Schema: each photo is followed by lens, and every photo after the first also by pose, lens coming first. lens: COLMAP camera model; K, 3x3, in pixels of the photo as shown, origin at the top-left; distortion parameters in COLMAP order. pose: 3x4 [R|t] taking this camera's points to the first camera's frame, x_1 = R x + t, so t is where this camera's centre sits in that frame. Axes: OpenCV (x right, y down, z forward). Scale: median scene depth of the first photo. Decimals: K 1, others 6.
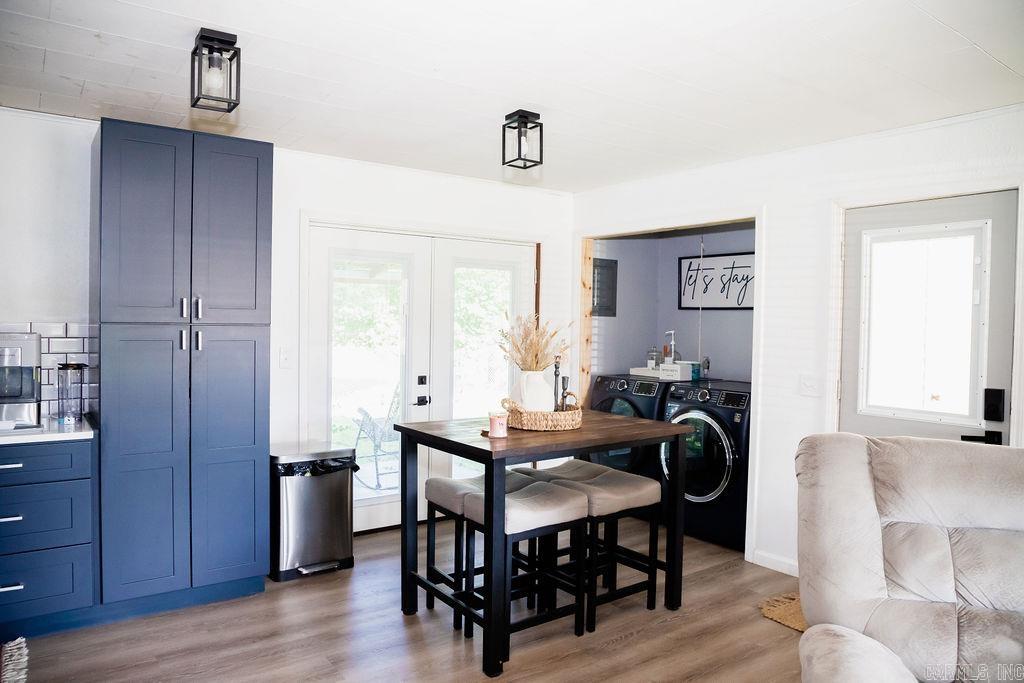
lens RADIAL K [[690.6, 0, 503.4], [0, 690.6, 339.2], [0, 0, 1]] dist [-0.081874, 0.038118]
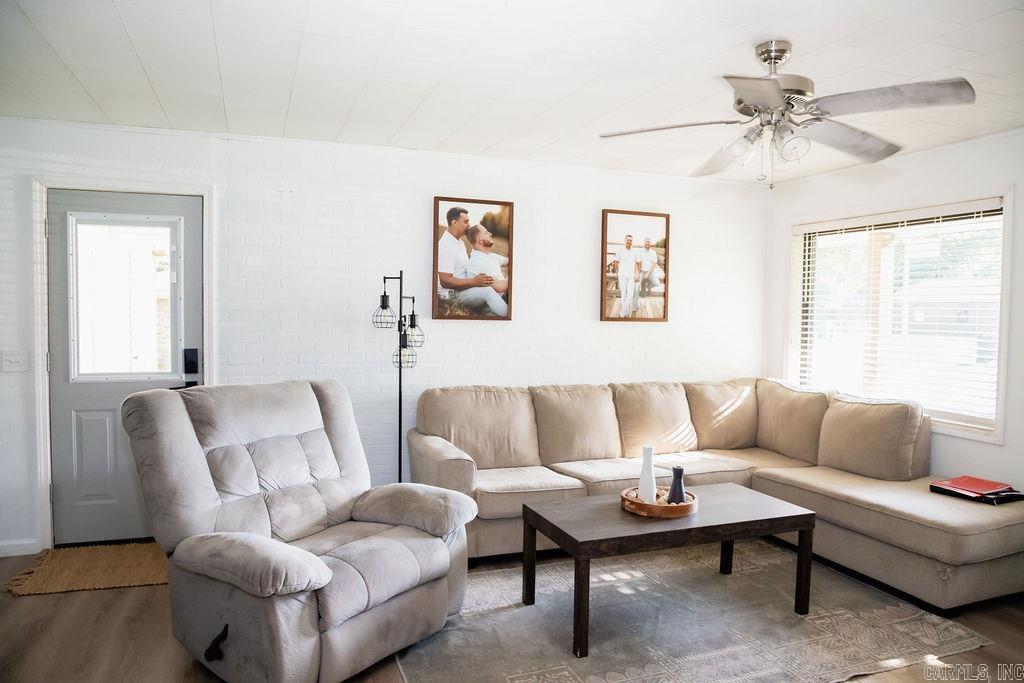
lens RADIAL K [[690.6, 0, 514.9], [0, 690.6, 341.3], [0, 0, 1]] dist [-0.081874, 0.038118]
pose [[0.256789, -0.059996, 0.964604, -0.382523], [0.017387, 0.998197, 0.057457, -0.005186], [-0.966311, 0.002018, 0.257369, 0.053684]]
